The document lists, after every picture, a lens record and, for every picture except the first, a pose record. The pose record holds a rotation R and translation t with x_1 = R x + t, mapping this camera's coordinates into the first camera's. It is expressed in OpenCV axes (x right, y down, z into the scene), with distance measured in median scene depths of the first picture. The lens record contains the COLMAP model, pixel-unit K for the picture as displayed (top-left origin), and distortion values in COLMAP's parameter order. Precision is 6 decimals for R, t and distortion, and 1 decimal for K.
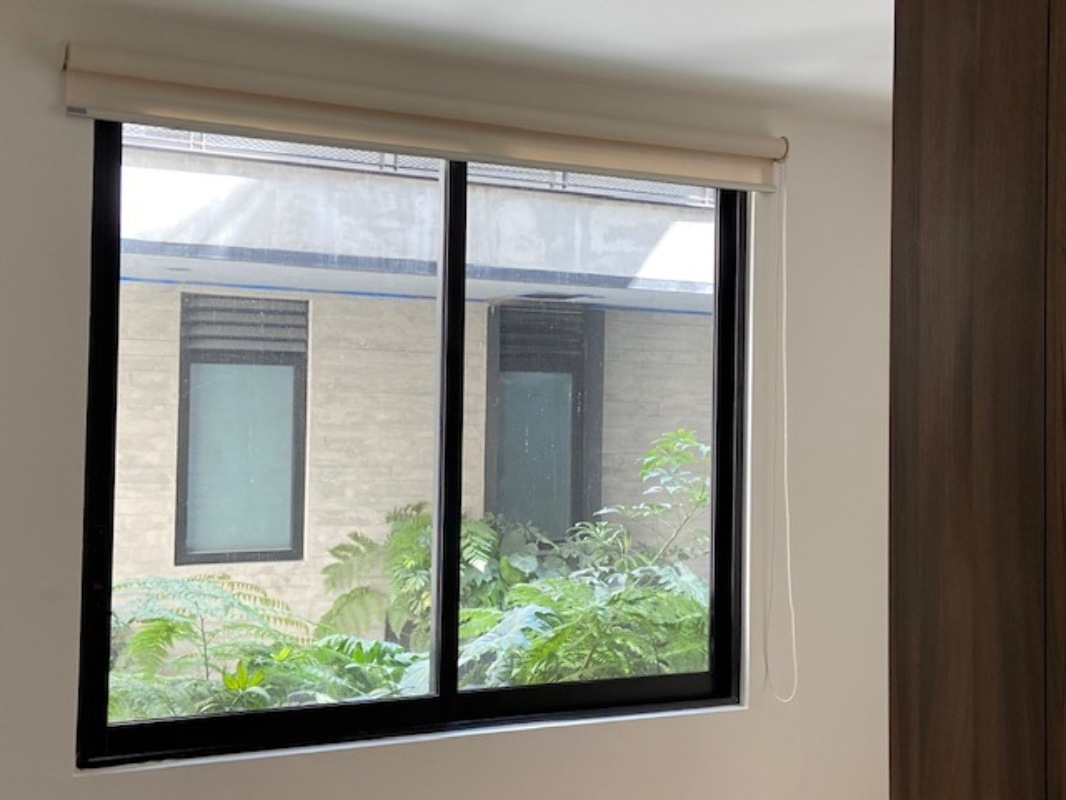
lens RADIAL K [[1406.0, 0, 533.7], [0, 1406.0, 400.9], [0, 0, 1]] dist [0.104723, 0.000000]
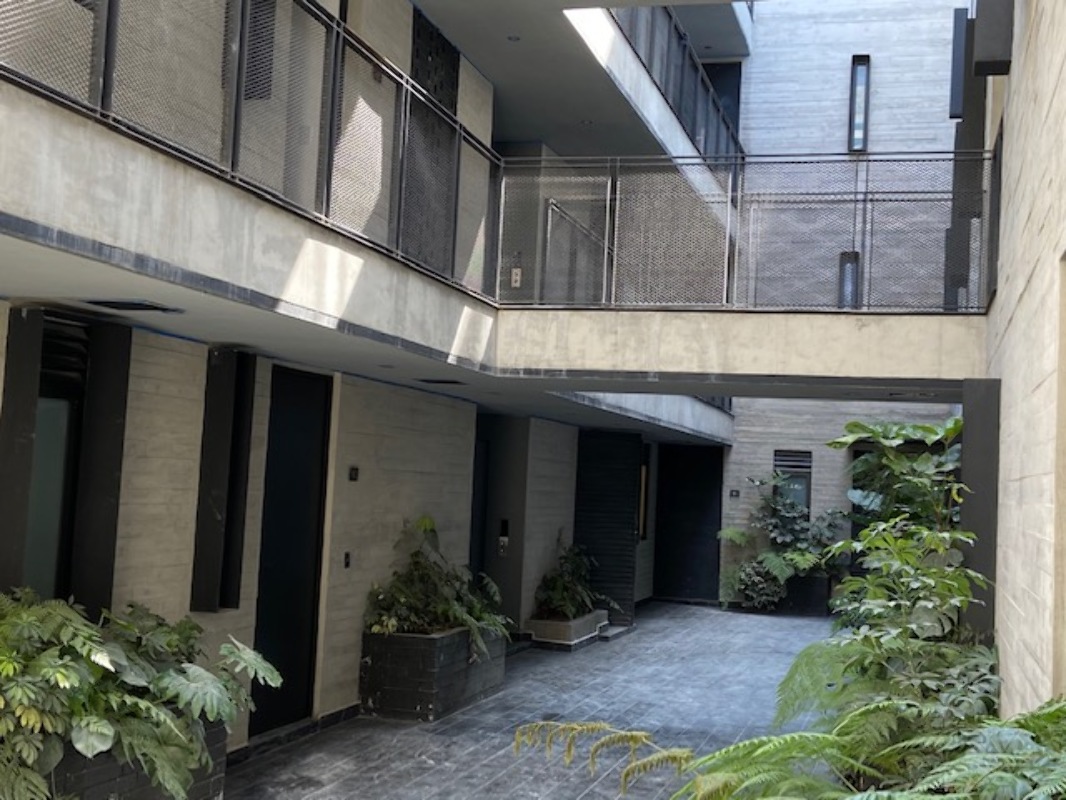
lens RADIAL K [[1406.0, 0, 533.1], [0, 1406.0, 398.5], [0, 0, 1]] dist [0.104723, 0.000000]
pose [[0.691747, 0.058655, 0.719753, -0.453269], [-0.049164, 0.998209, -0.034096, -0.008487], [-0.720464, -0.011800, 0.693392, 0.335144]]
